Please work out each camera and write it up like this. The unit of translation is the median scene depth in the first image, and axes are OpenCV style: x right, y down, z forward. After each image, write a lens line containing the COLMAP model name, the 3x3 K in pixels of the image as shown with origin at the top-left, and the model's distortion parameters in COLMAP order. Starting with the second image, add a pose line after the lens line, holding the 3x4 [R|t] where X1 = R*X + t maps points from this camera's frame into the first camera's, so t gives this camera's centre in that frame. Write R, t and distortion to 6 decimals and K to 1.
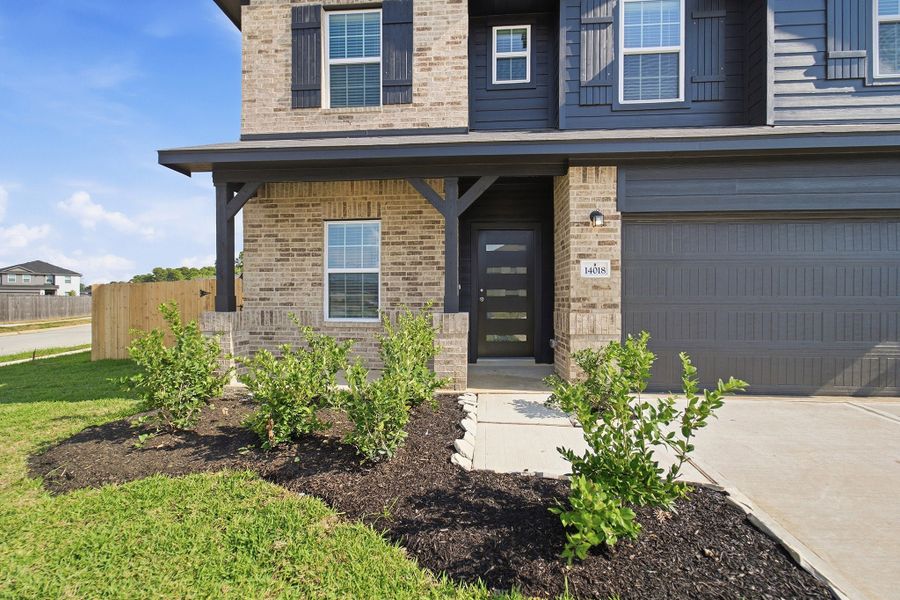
lens RADIAL K [[368.3, 0, 446.4], [0, 368.3, 299.7], [0, 0, 1]] dist [-0.004332, -0.000094]
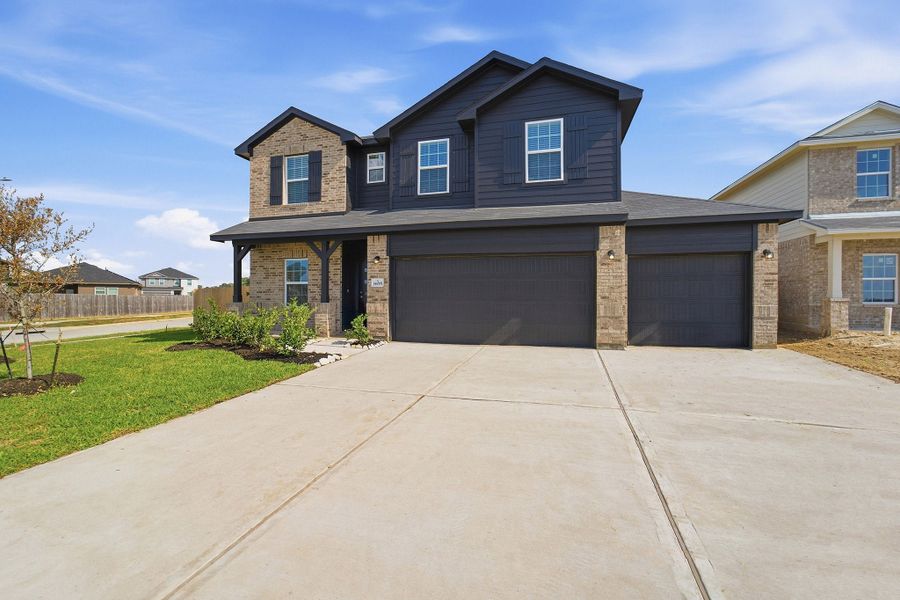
lens RADIAL K [[382.6, 0, 449.3], [0, 382.6, 294.6], [0, 0, 1]] dist [-0.011276, 0.000326]
pose [[0.978975, -0.001029, -0.203979, 1.030100], [-0.001510, 0.999923, -0.012290, 0.010469], [0.203976, 0.012339, 0.978898, -0.916094]]
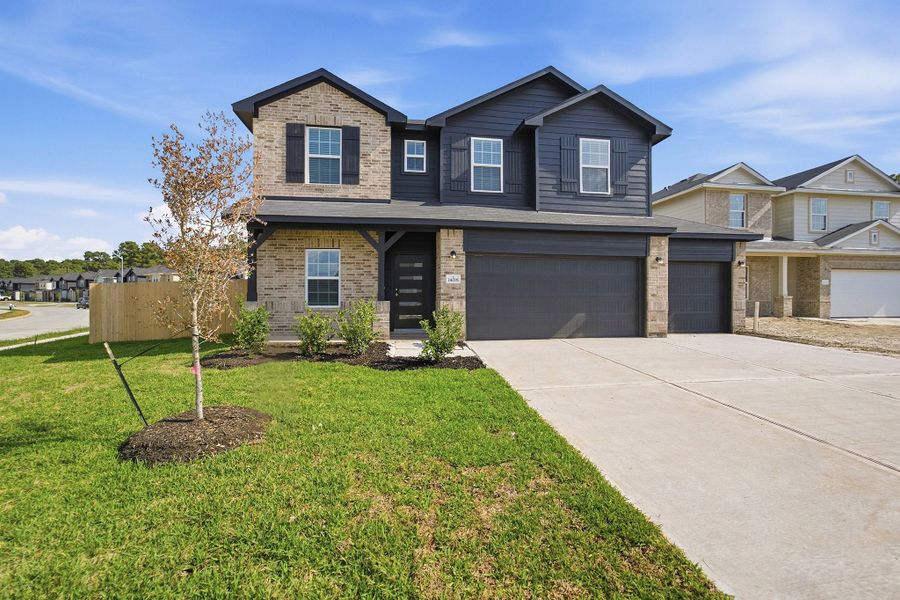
lens RADIAL K [[382.6, 0, 449.3], [0, 382.6, 294.6], [0, 0, 1]] dist [-0.011276, 0.000326]
pose [[0.976653, 0.001924, 0.214813, -0.061886], [0.000462, 0.999939, -0.011056, 0.020446], [-0.214821, 0.010897, 0.976593, -0.894683]]
